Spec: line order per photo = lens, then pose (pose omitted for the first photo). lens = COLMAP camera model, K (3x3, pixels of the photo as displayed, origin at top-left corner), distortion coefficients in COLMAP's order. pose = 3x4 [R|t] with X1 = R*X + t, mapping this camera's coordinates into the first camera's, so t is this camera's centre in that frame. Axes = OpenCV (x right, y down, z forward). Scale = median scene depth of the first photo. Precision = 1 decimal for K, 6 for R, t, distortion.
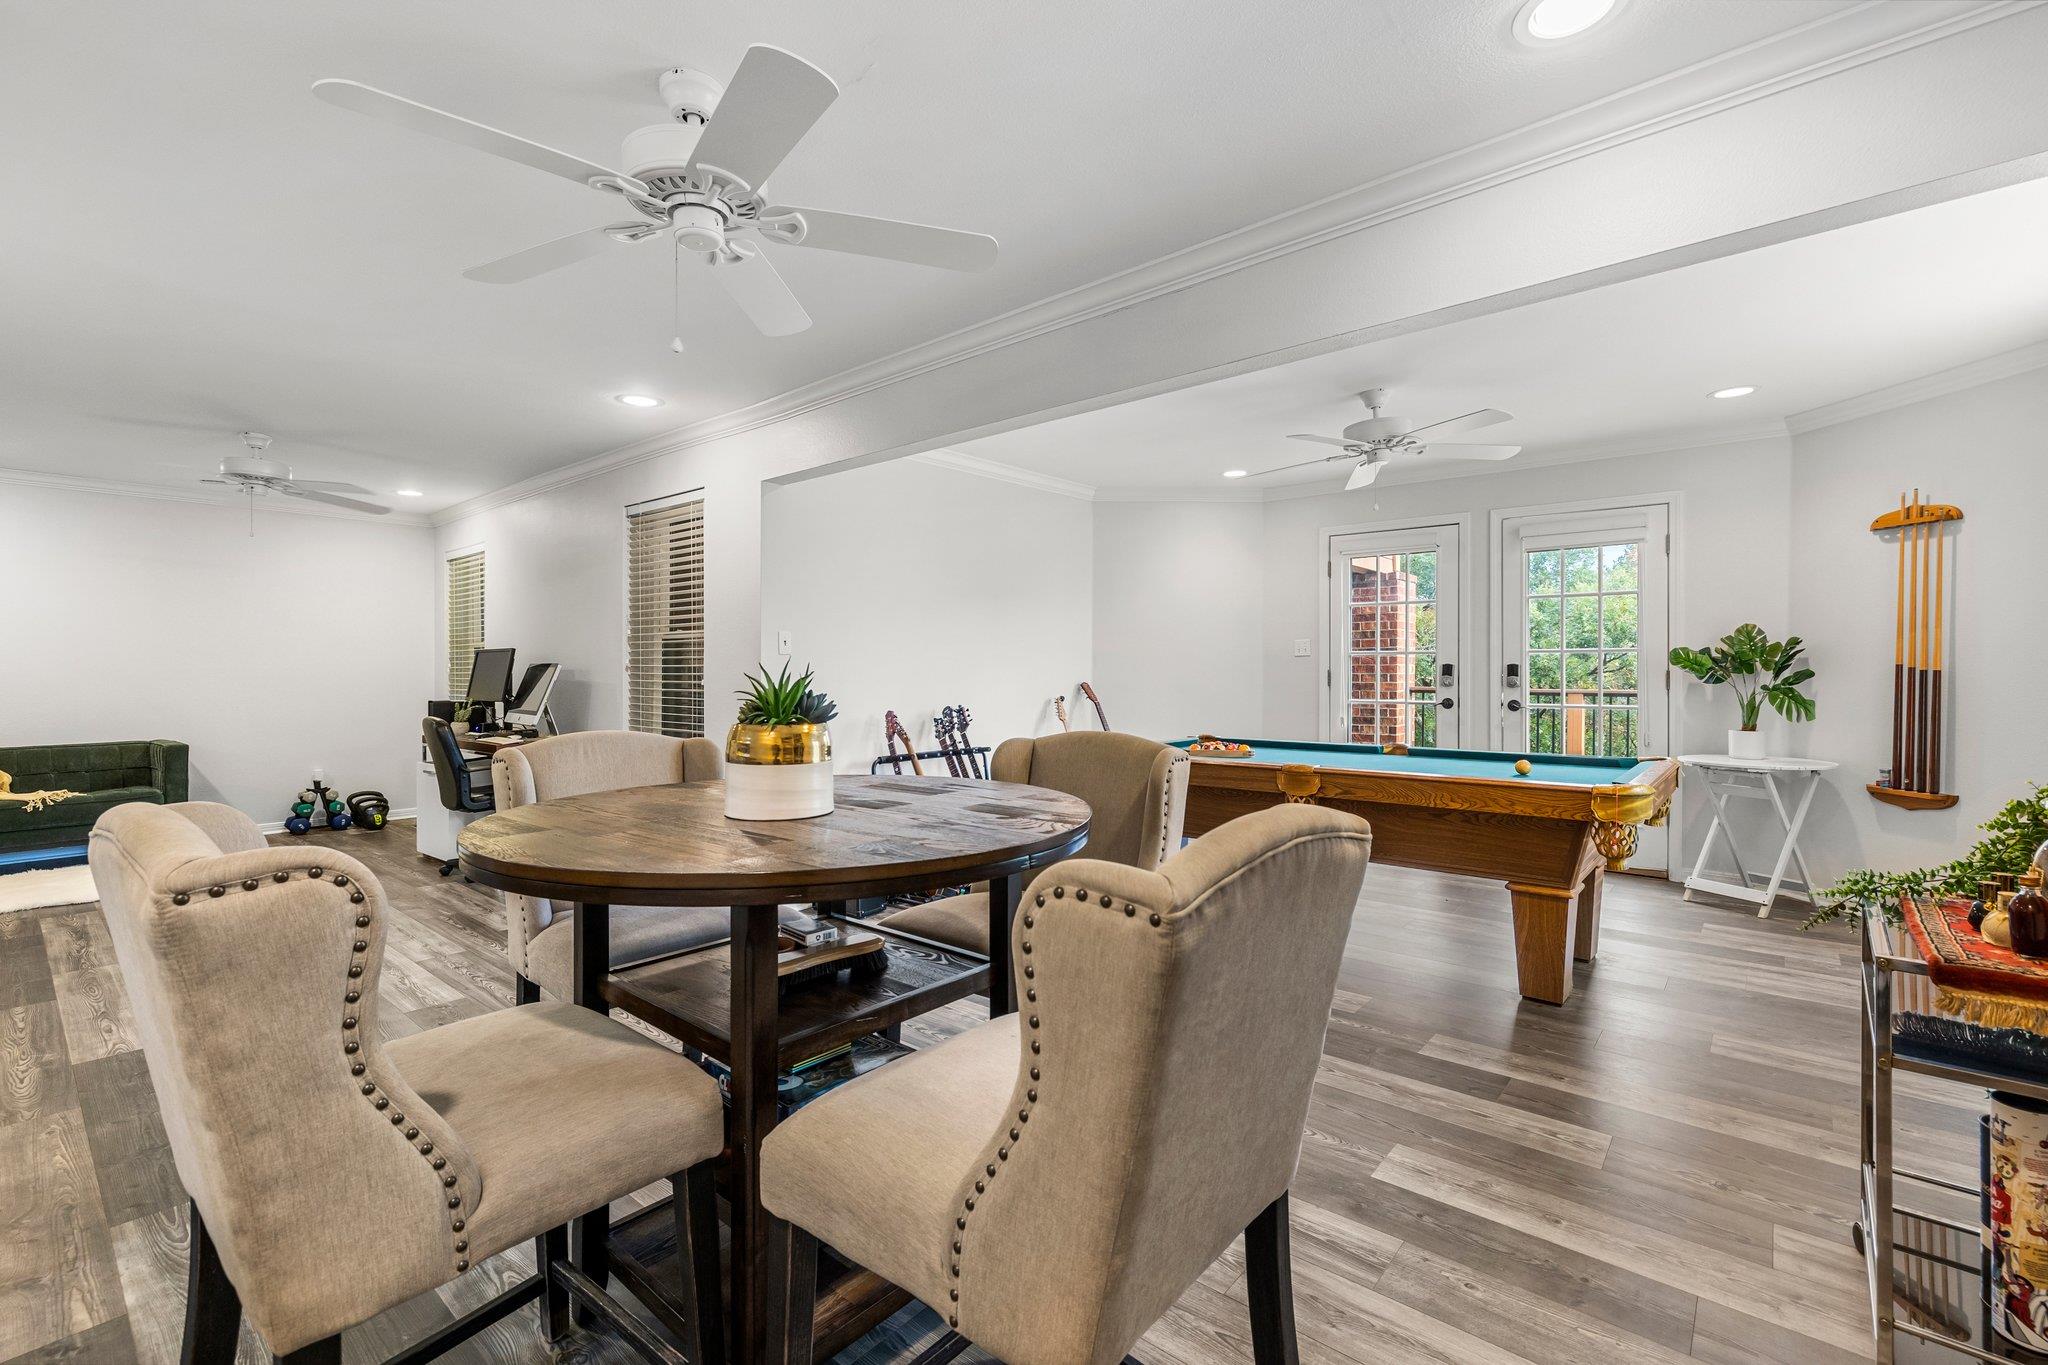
lens RADIAL K [[889.6, 0, 1027.2], [0, 889.6, 681.6], [0, 0, 1]] dist [-0.000117, -0.000046]
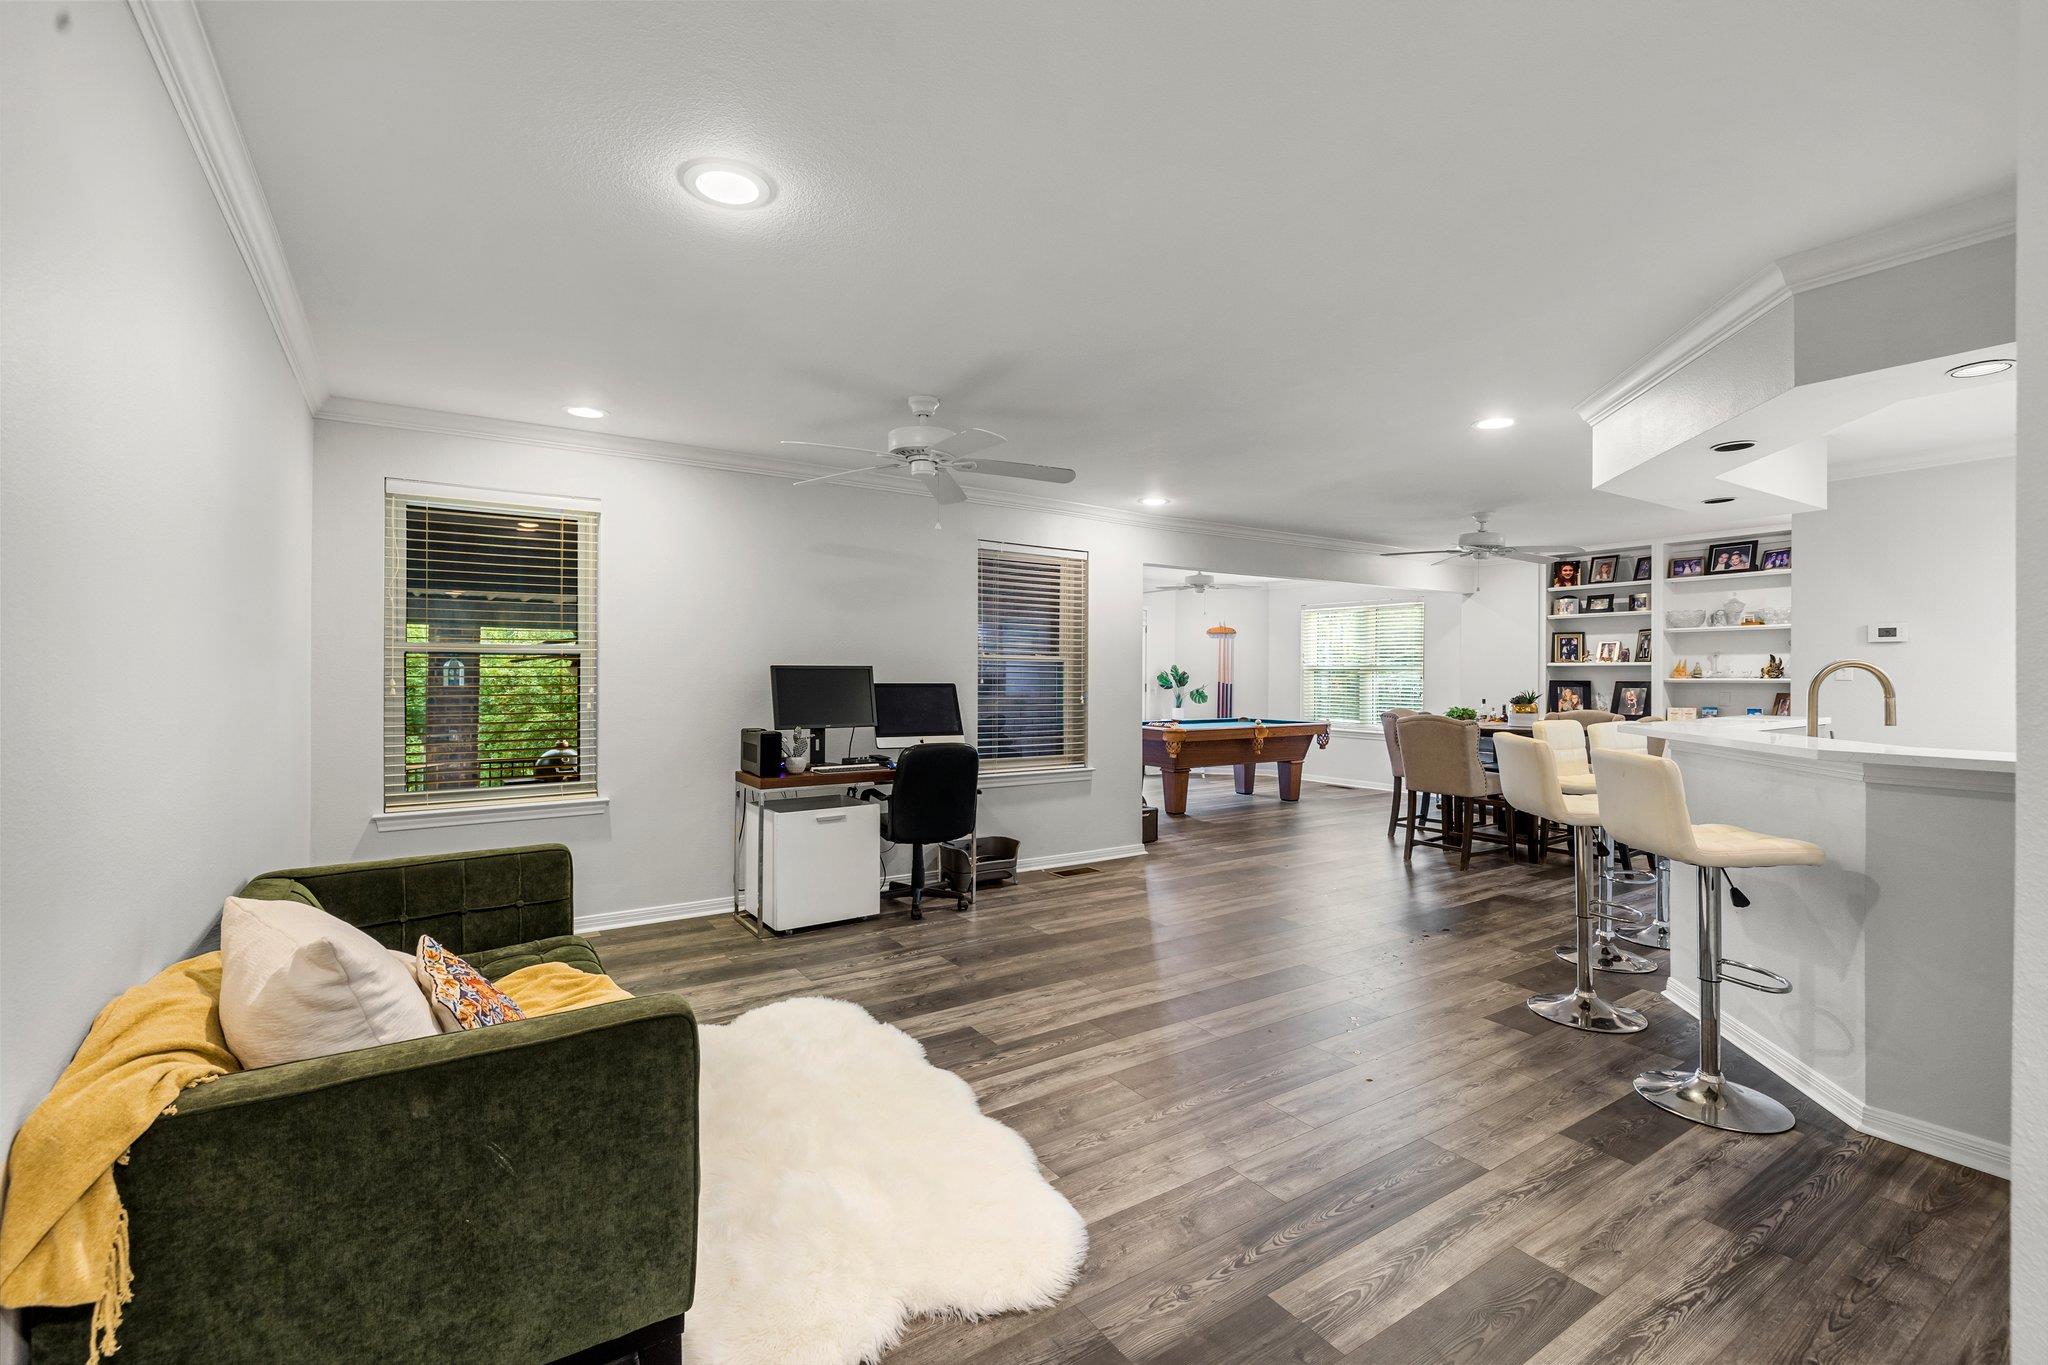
lens RADIAL K [[889.6, 0, 1023.1], [0, 889.6, 680.0], [0, 0, 1]] dist [-0.000117, -0.000046]
pose [[0.271423, -0.002517, 0.962457, -1.693245], [0.002375, 0.999995, 0.001945, -0.028594], [-0.962457, 0.001758, 0.271428, 0.734950]]
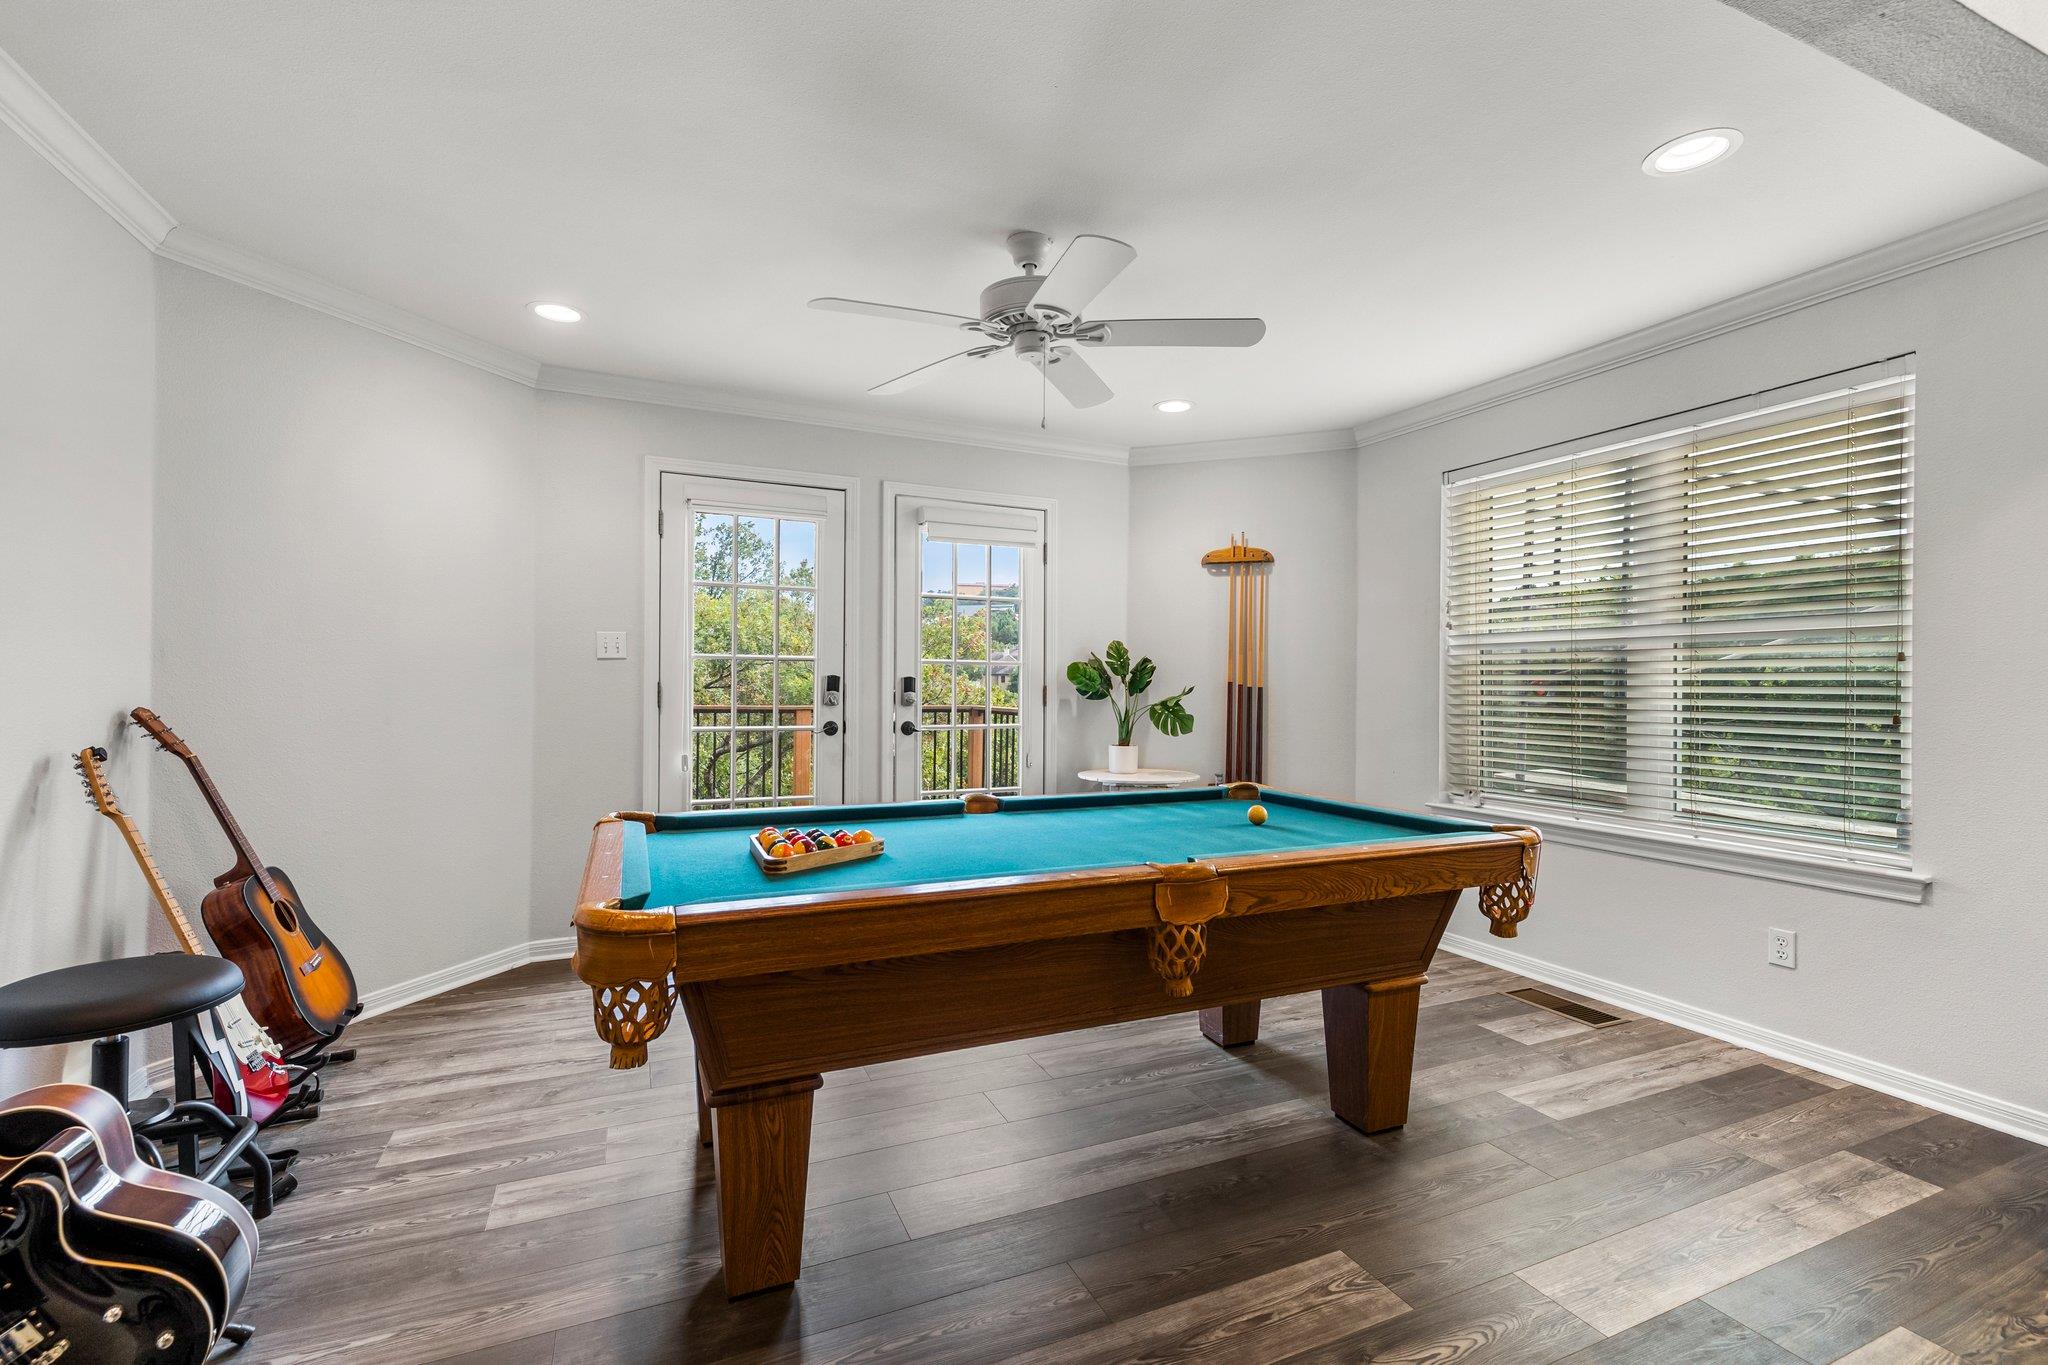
lens RADIAL K [[889.6, 0, 1022.3], [0, 889.6, 686.2], [0, 0, 1]] dist [-0.000117, -0.000046]
pose [[0.434986, 0.005461, 0.900421, -0.156664], [0.003085, 0.999967, -0.007555, -0.005482], [-0.900432, 0.006064, 0.434955, 0.655504]]
